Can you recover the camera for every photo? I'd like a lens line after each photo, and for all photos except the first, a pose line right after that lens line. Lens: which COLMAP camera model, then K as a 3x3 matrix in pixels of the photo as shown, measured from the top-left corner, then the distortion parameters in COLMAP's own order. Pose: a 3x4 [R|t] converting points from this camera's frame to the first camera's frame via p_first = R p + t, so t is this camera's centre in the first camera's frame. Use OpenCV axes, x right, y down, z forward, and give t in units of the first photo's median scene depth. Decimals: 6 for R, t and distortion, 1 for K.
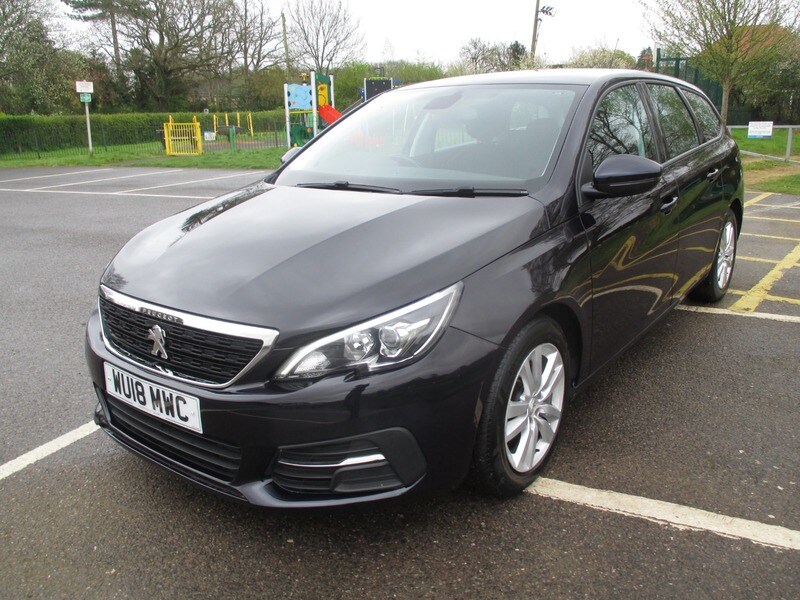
lens RADIAL K [[673.6, 0, 400.6], [0, 673.6, 304.1], [0, 0, 1]] dist [-0.033316, 0.003149]
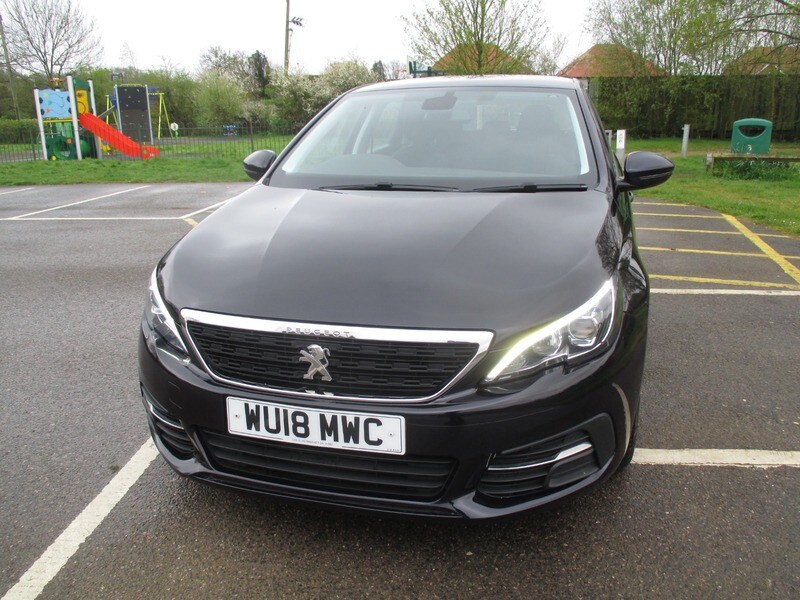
lens RADIAL K [[673.6, 0, 401.9], [0, 673.6, 305.9], [0, 0, 1]] dist [-0.033316, 0.003149]
pose [[0.930579, -0.092218, 0.354285, -0.273376], [0.096244, 0.995338, 0.006282, -0.006579], [-0.353212, 0.028252, 0.935116, 0.063373]]
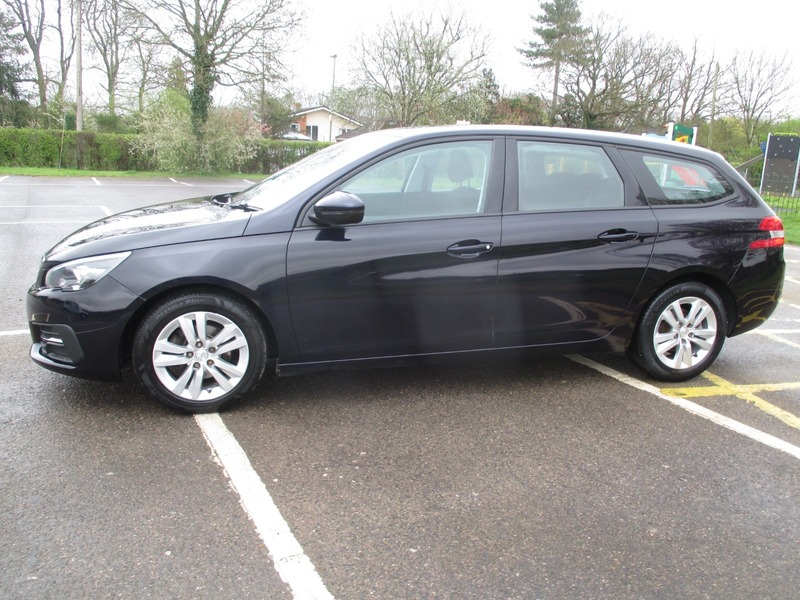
lens RADIAL K [[673.6, 0, 396.7], [0, 673.6, 302.8], [0, 0, 1]] dist [-0.033316, 0.003149]
pose [[0.798965, 0.191743, -0.569992, 0.695978], [-0.227466, 0.973747, 0.008723, -0.032635], [0.556700, 0.122684, 0.821604, 0.029135]]
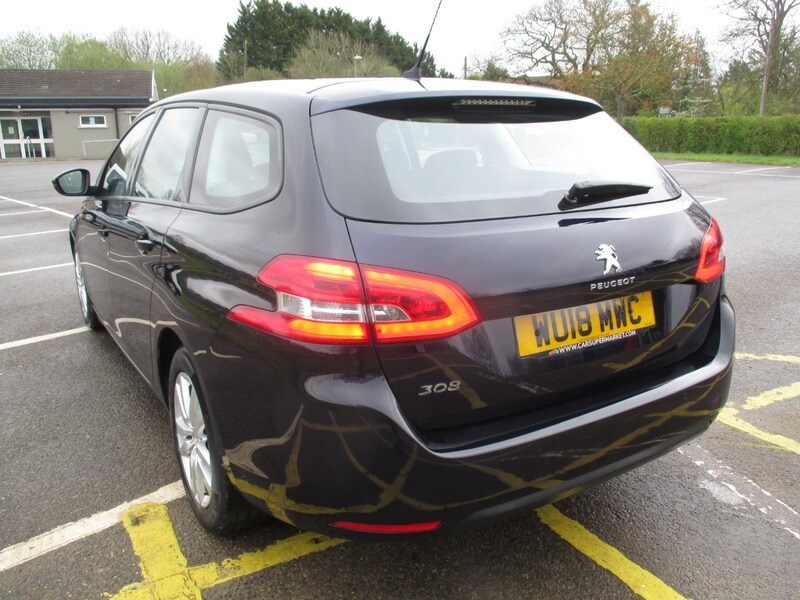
lens RADIAL K [[673.6, 0, 399.0], [0, 673.6, 298.2], [0, 0, 1]] dist [-0.033316, 0.003149]
pose [[-0.354667, 0.260542, -0.897958, 0.867905], [-0.242958, 0.901719, 0.357594, -0.389710], [0.902875, 0.344993, -0.256509, 1.249698]]
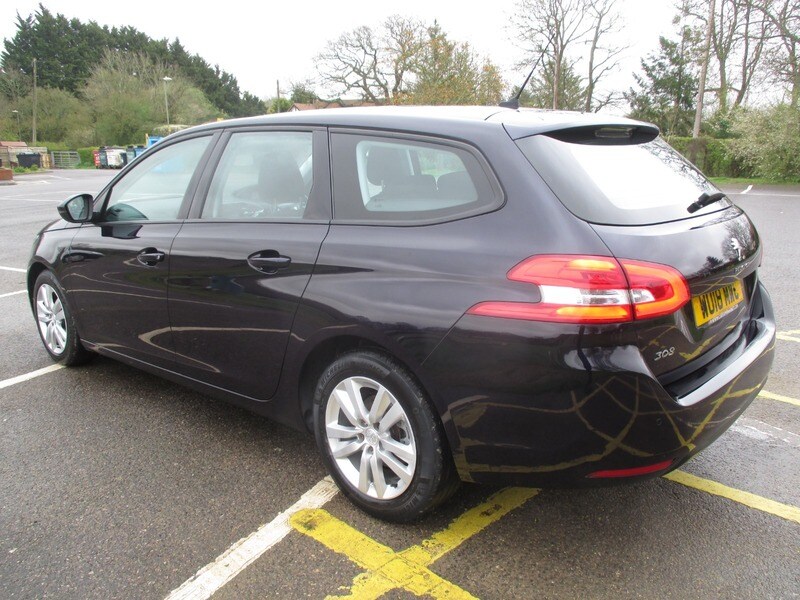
lens RADIAL K [[673.6, 0, 401.9], [0, 673.6, 300.5], [0, 0, 1]] dist [-0.033316, 0.003149]
pose [[-0.072907, 0.249722, -0.965569, 0.993591], [-0.264067, 0.928760, 0.260141, -0.327543], [0.961745, 0.273941, -0.001770, 1.011989]]
